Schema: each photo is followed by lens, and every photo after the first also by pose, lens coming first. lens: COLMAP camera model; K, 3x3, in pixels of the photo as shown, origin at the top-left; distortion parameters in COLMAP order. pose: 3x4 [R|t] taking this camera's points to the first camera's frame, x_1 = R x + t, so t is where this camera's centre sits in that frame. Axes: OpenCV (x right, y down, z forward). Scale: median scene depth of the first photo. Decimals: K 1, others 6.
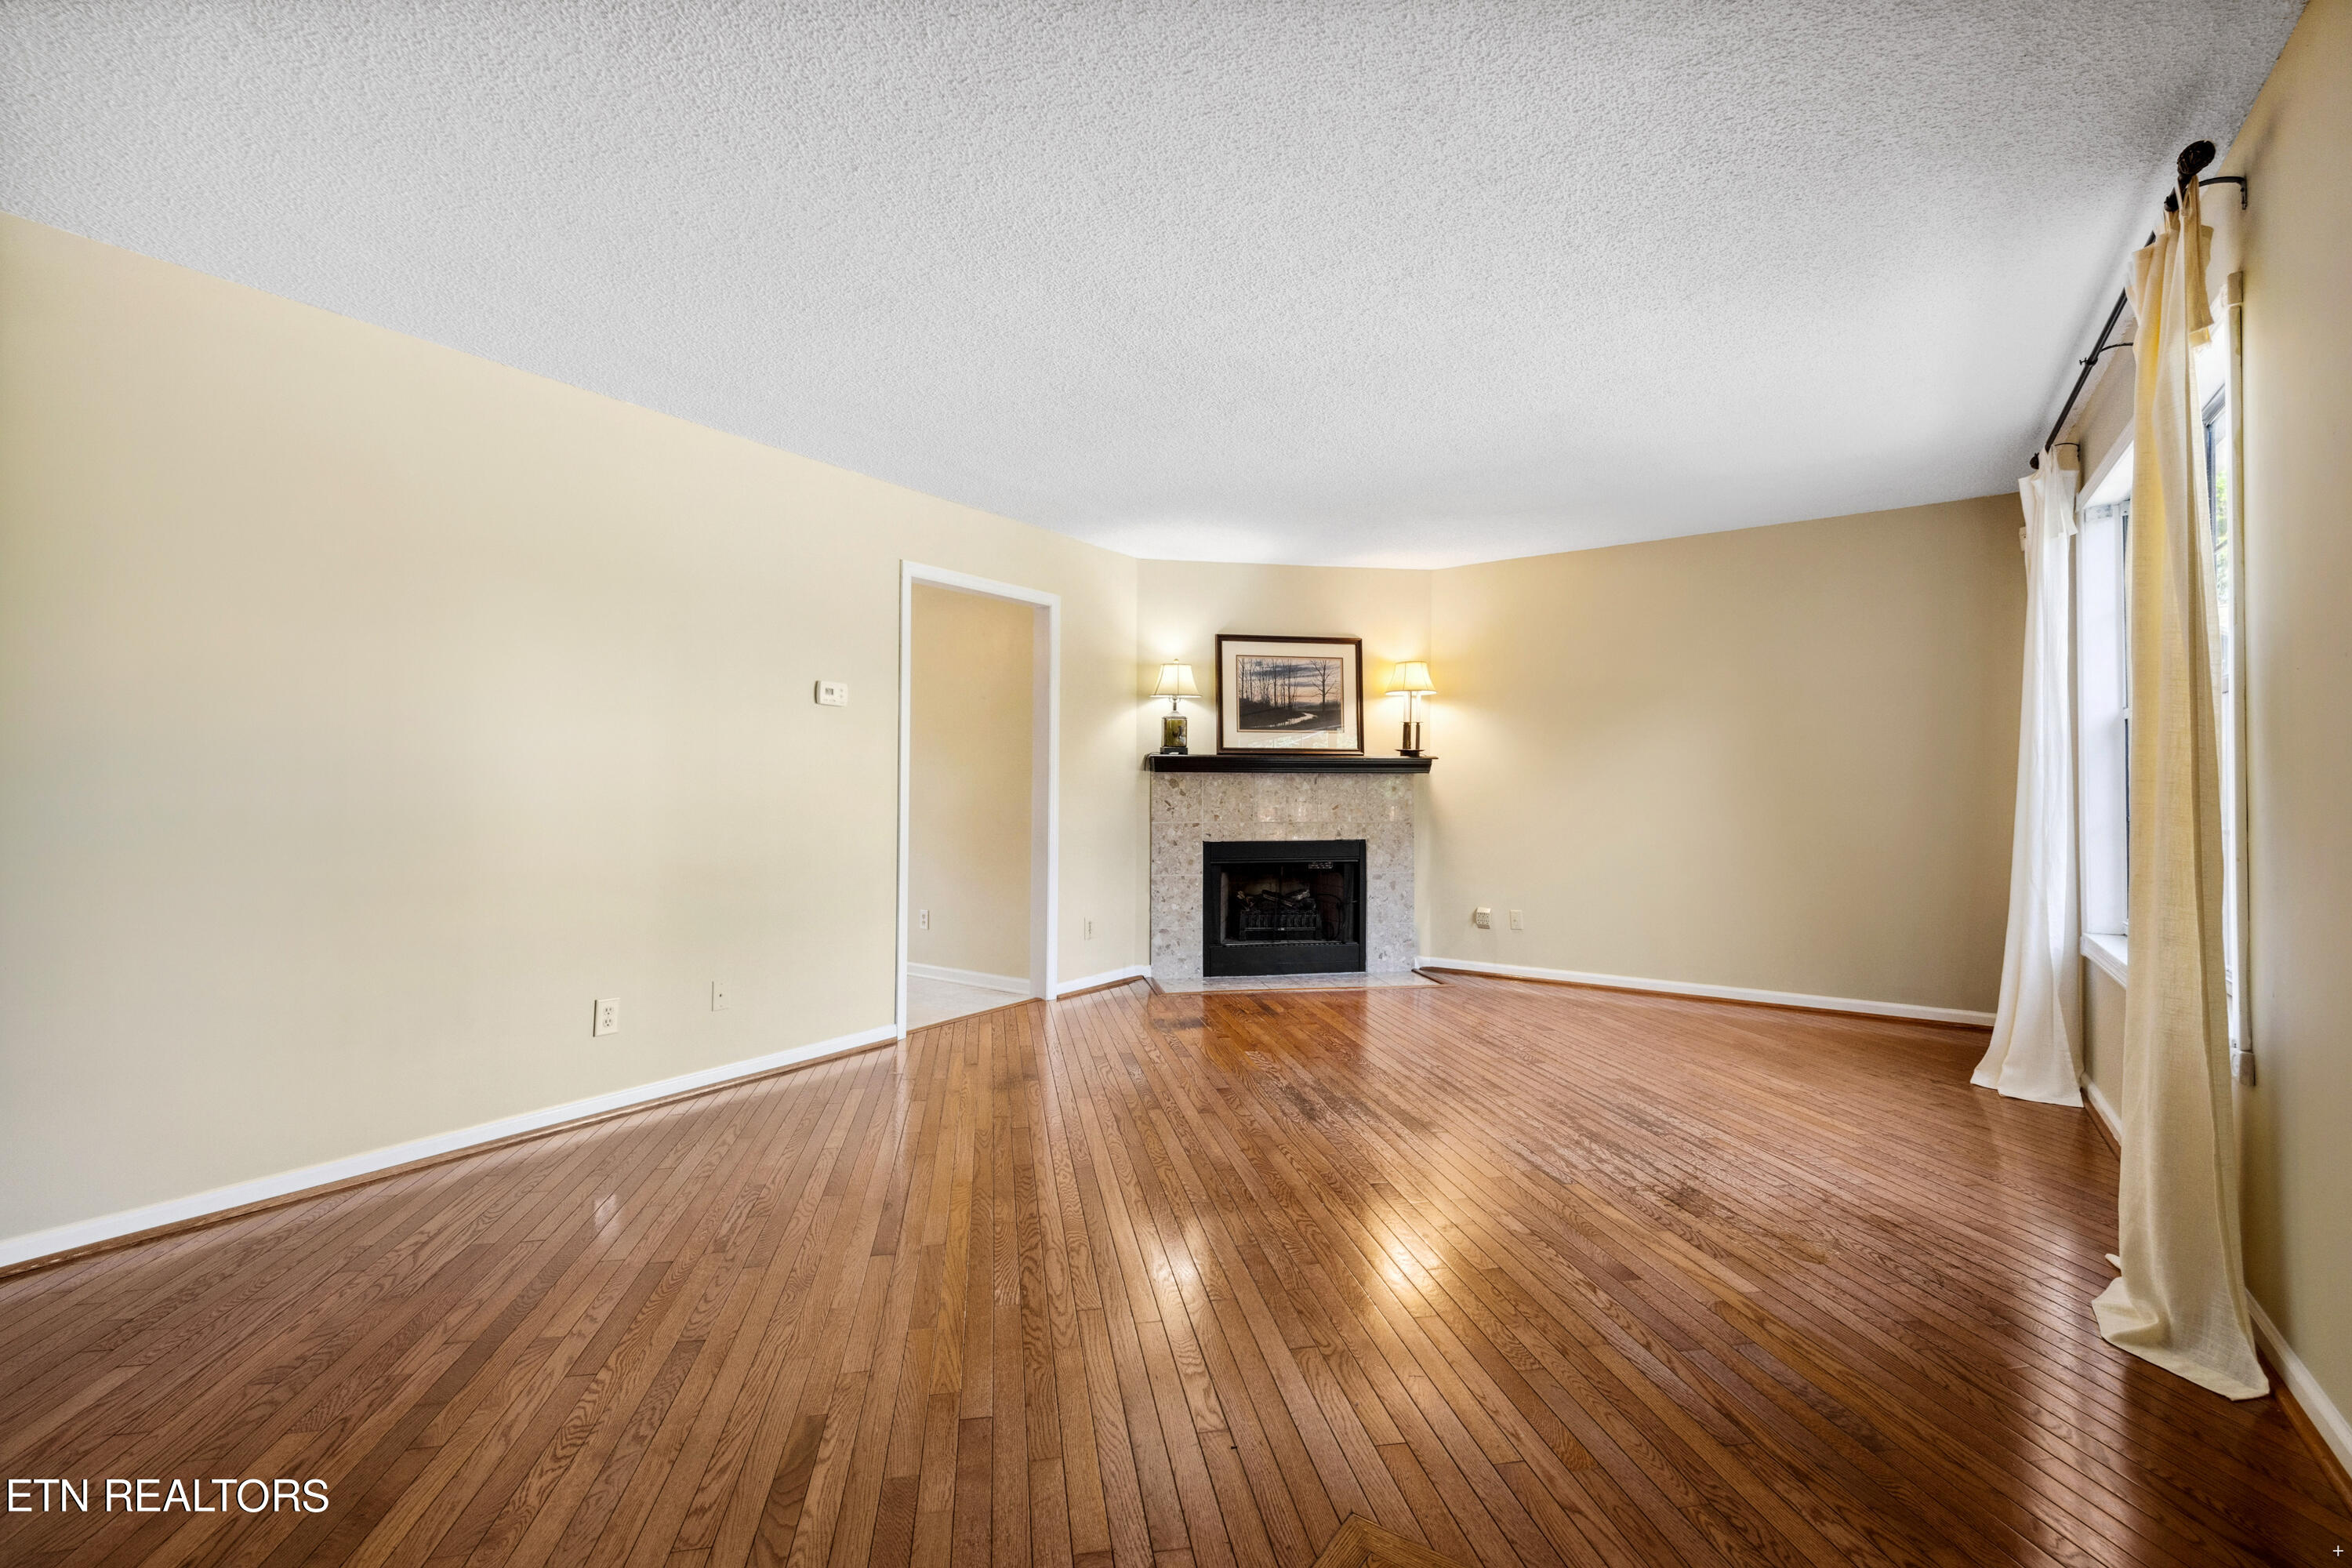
lens RADIAL K [[982.7, 0, 1176.0], [0, 982.7, 784.0], [0, 0, 1]] dist [-0.001414, 0.000158]
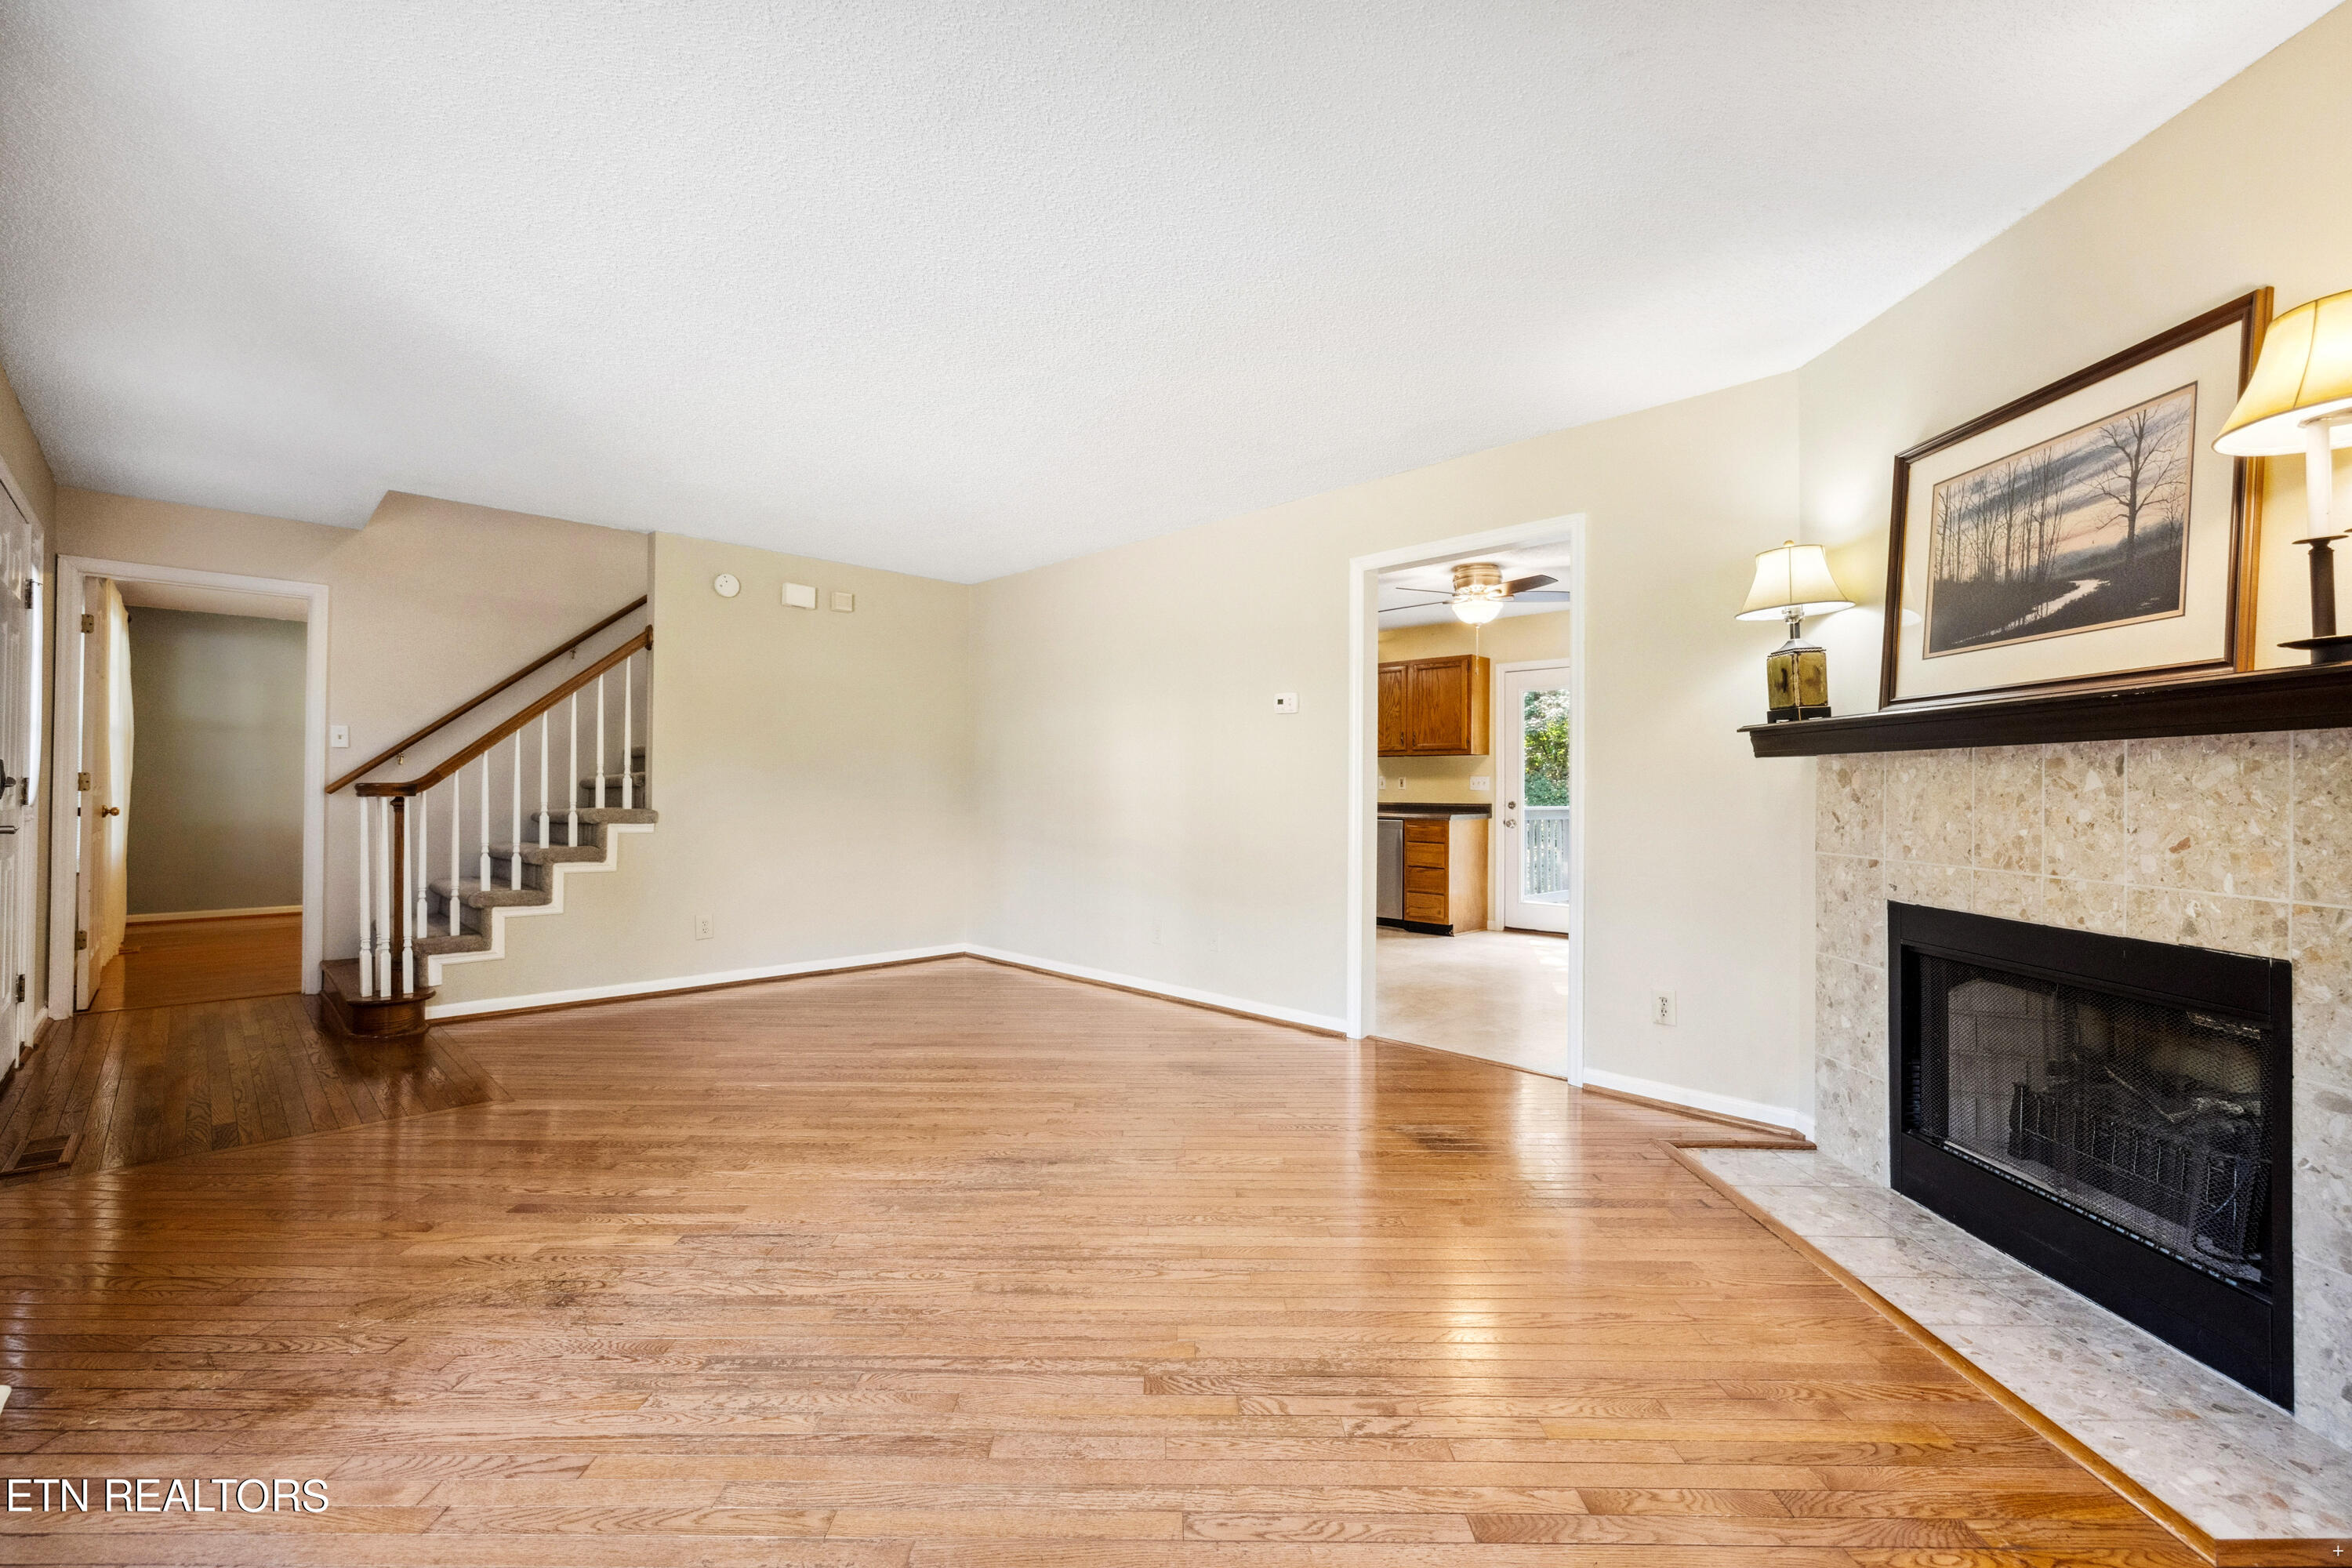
lens RADIAL K [[1000.1, 0, 1176.0], [0, 1000.1, 784.0], [0, 0, 1]] dist [-0.000238, -0.000221]
pose [[-0.175438, -0.005254, -0.984476, 0.564692], [-0.002024, 0.999986, -0.004977, 0.005684], [0.984488, 0.001119, -0.175446, 0.750730]]
